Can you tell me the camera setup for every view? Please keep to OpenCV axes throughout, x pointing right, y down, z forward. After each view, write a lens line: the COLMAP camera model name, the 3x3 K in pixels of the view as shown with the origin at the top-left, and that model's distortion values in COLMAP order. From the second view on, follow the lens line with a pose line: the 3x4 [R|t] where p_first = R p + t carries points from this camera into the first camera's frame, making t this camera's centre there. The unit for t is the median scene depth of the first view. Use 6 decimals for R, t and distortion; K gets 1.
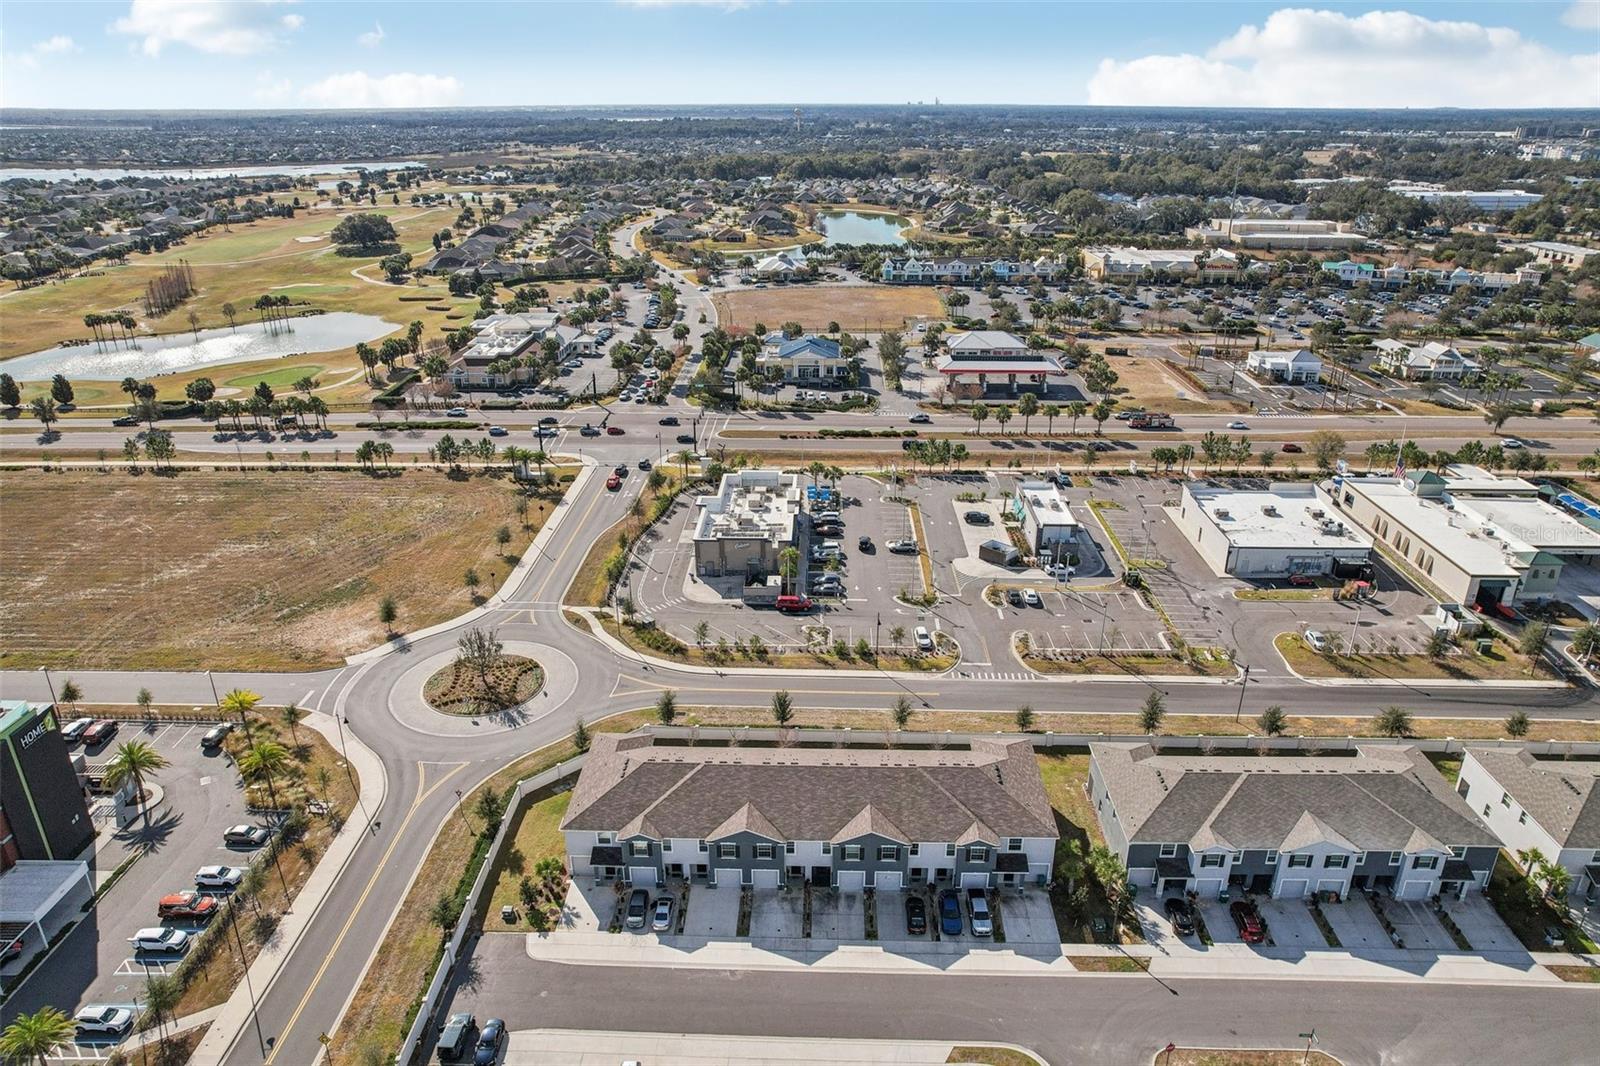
lens RADIAL K [[1048.6, 0, 798.6], [0, 1048.6, 522.5], [0, 0, 1]] dist [-0.066325, 0.056680]
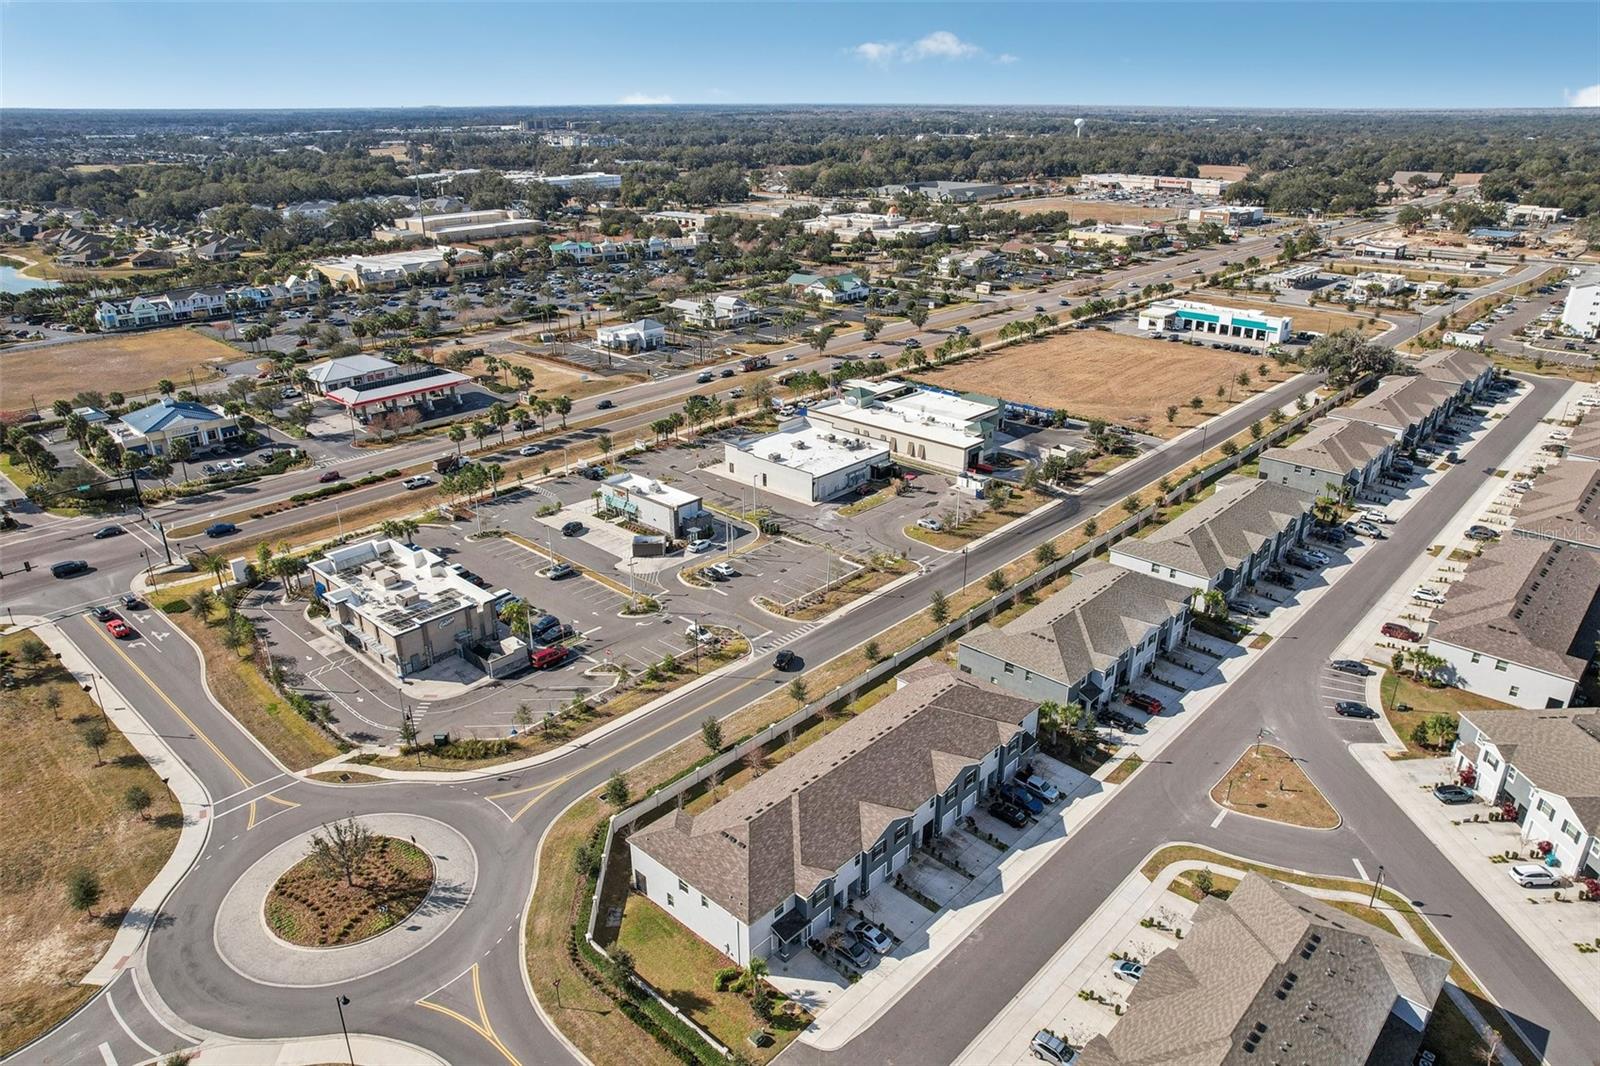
lens RADIAL K [[1048.6, 0, 796.7], [0, 1048.6, 532.3], [0, 0, 1]] dist [-0.066325, 0.056680]
pose [[0.660146, -0.290028, 0.692886, -0.409677], [0.284831, 0.950212, 0.126367, -0.070105], [-0.695038, 0.113935, 0.709888, 0.174996]]
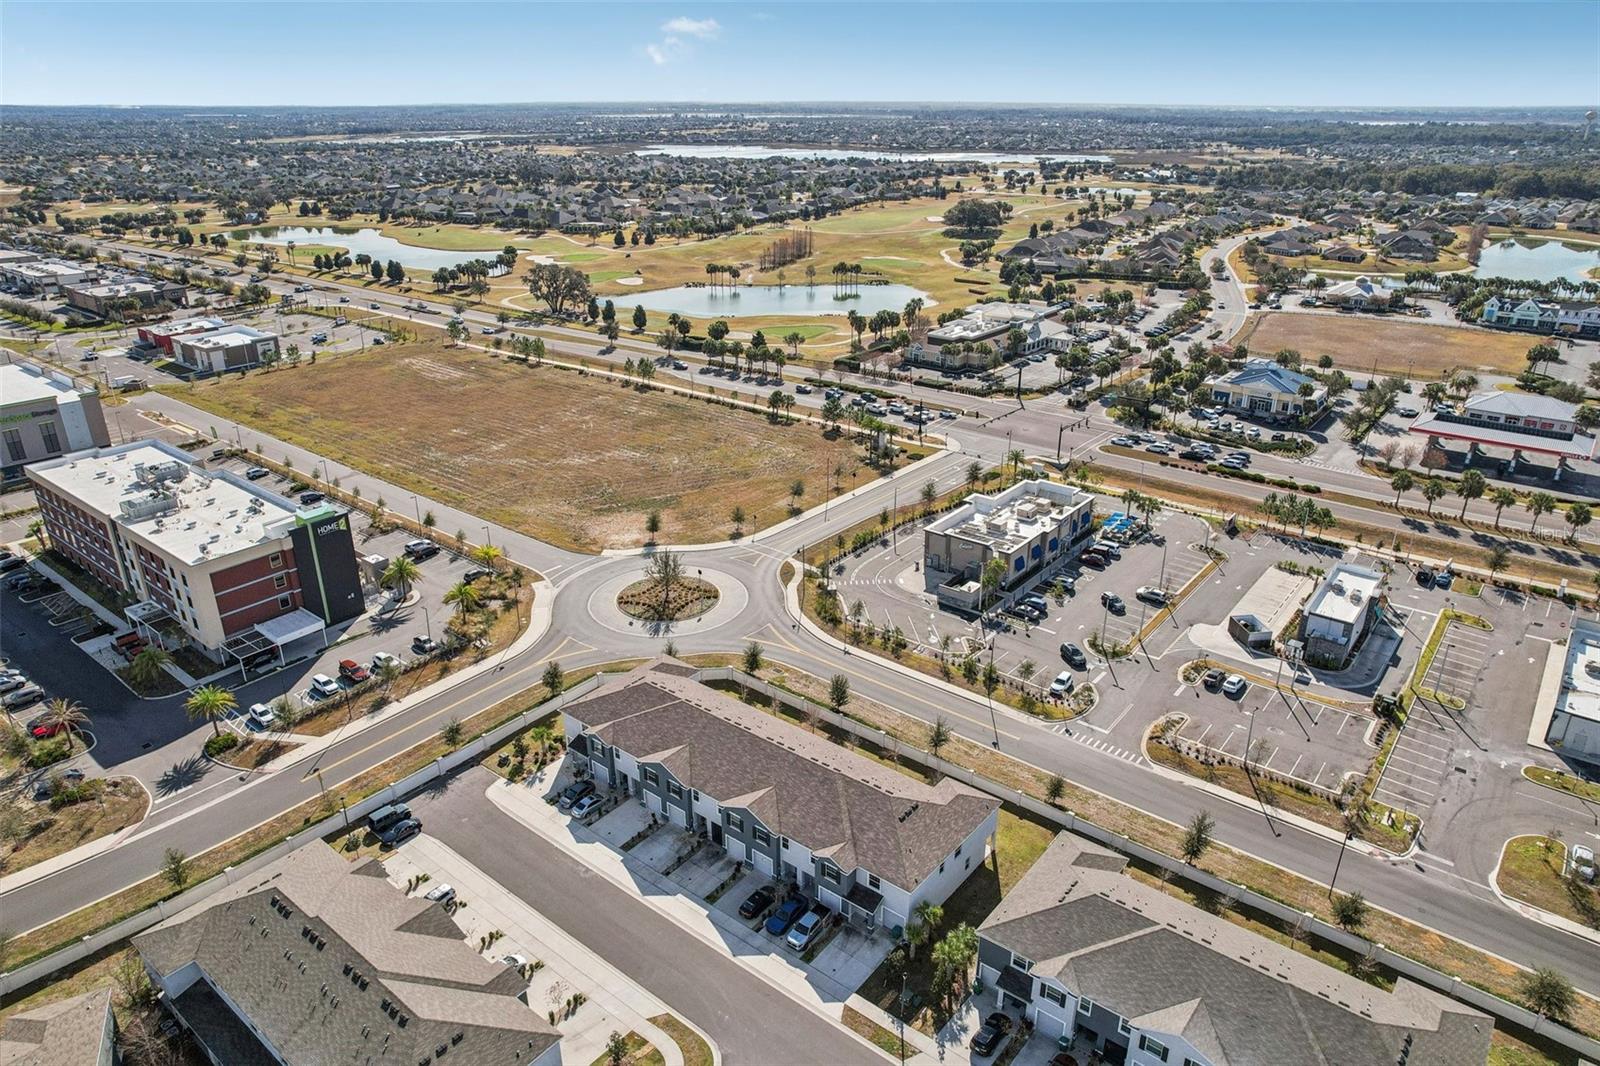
lens RADIAL K [[1048.6, 0, 806.4], [0, 1048.6, 521.8], [0, 0, 1]] dist [-0.066325, 0.056680]
pose [[0.800445, 0.228508, -0.554140, 0.345749], [-0.227377, 0.971140, 0.072021, -0.035312], [0.554605, 0.068350, 0.829302, 0.090293]]
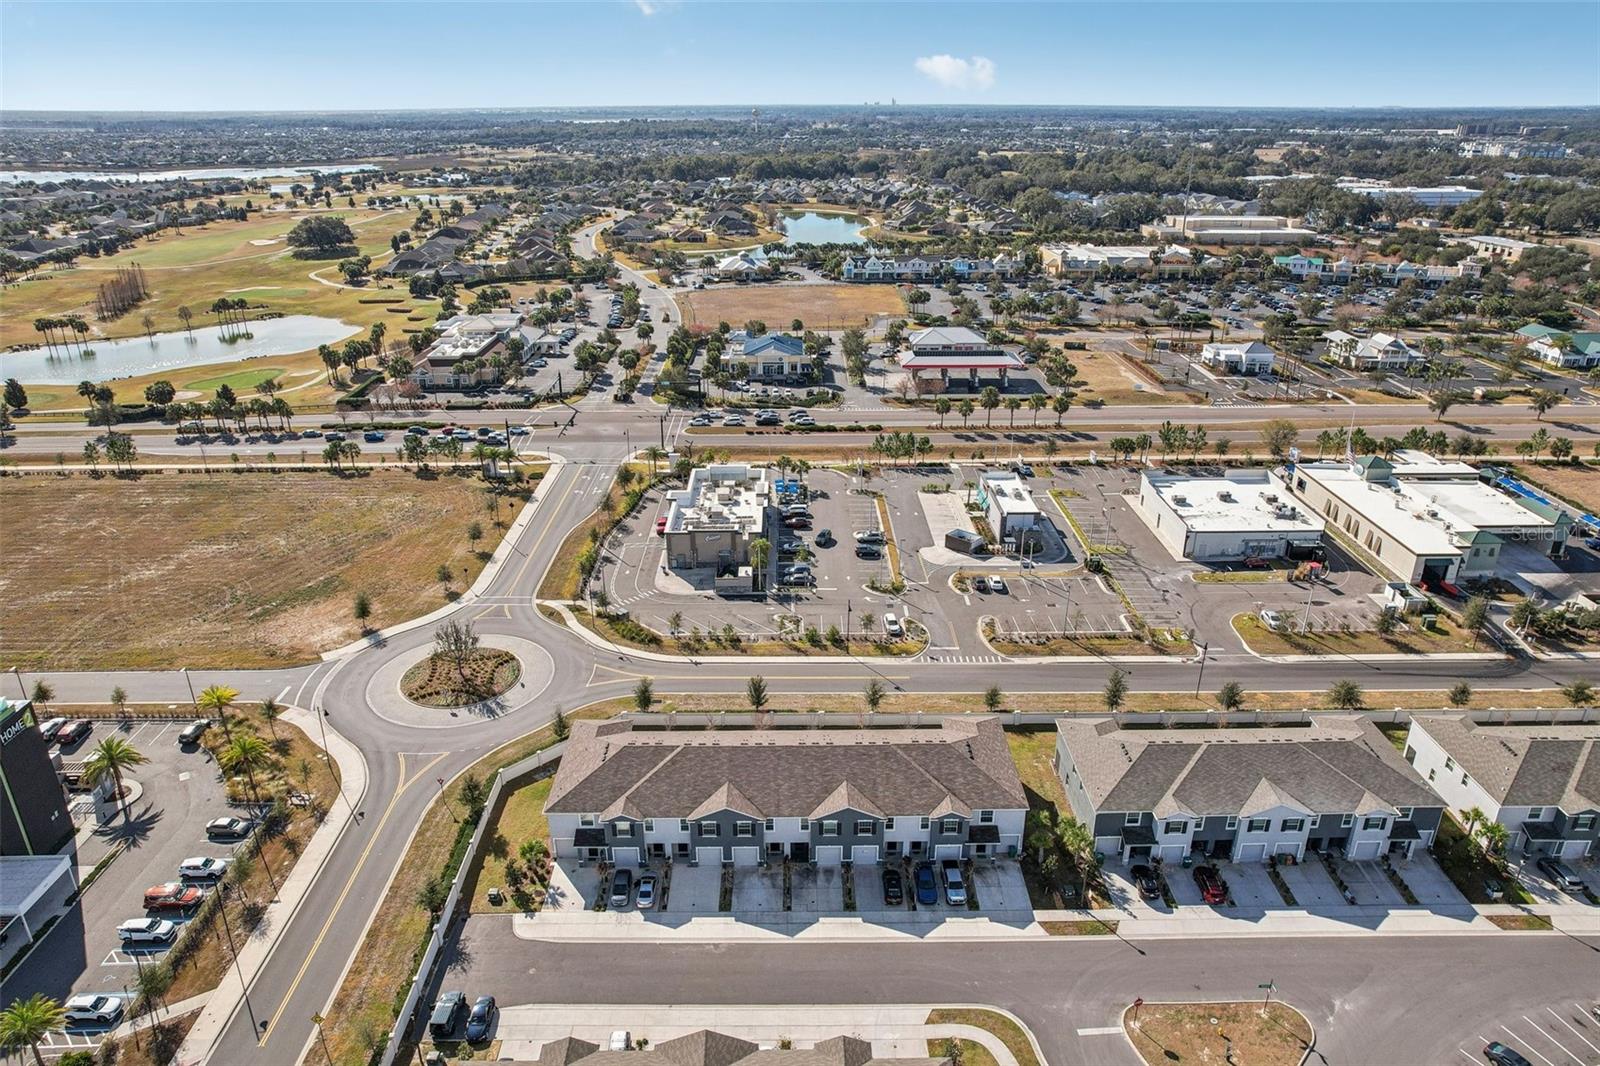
lens RADIAL K [[1048.6, 0, 798.8], [0, 1048.6, 526.4], [0, 0, 1]] dist [-0.066325, 0.056680]
pose [[0.999255, -0.015602, 0.035309, -0.006056], [0.015501, 0.999875, 0.003133, 0.008546], [-0.035354, -0.002584, 0.999372, -0.015888]]
